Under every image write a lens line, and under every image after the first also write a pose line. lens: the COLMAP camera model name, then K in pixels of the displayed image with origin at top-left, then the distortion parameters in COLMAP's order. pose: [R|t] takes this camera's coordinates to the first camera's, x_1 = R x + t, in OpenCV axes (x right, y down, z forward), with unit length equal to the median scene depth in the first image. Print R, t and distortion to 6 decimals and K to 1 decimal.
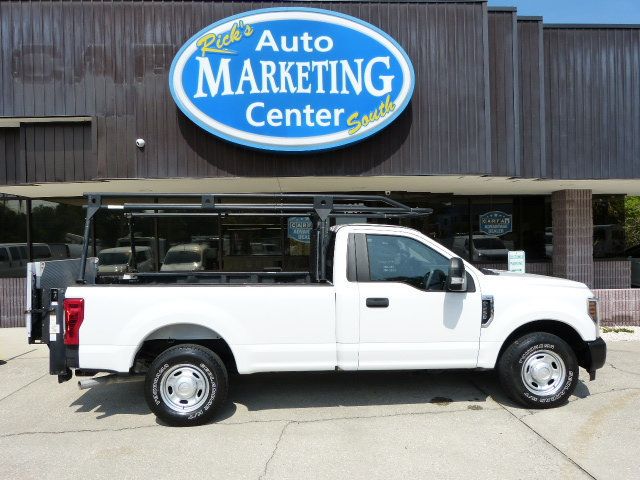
lens RADIAL K [[473.2, 0, 321.2], [0, 473.2, 246.1], [0, 0, 1]] dist [-0.051976, 0.042097]
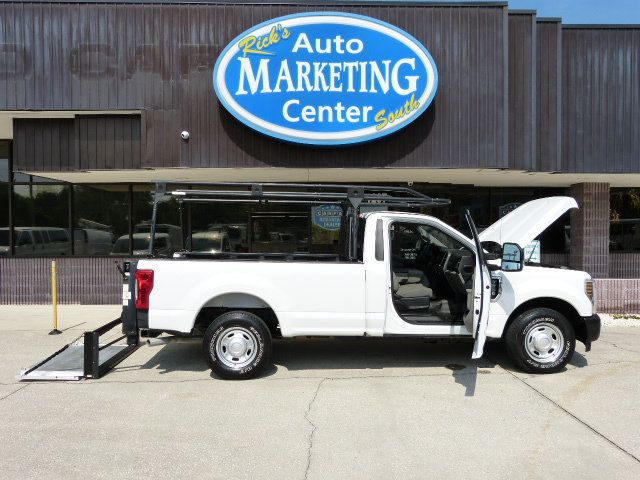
lens RADIAL K [[500.6, 0, 325.1], [0, 500.6, 241.2], [0, 0, 1]] dist [-0.017636, -0.001890]
pose [[0.999574, 0.017447, -0.023402, -0.028403], [-0.017270, 0.999821, 0.007751, 0.013908], [0.023534, -0.007344, 0.999696, -0.165163]]
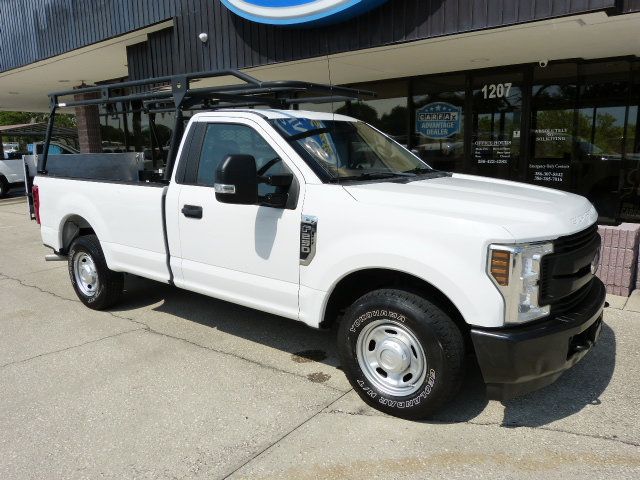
lens RADIAL K [[480.8, 0, 320.0], [0, 480.8, 240.0], [0, 0, 1]] dist [-0.033476, -0.001148]
pose [[0.756594, 0.126527, -0.641526, 0.531132], [-0.001495, 0.981432, 0.191802, 0.008931], [0.653883, -0.144157, 0.742735, 0.358399]]
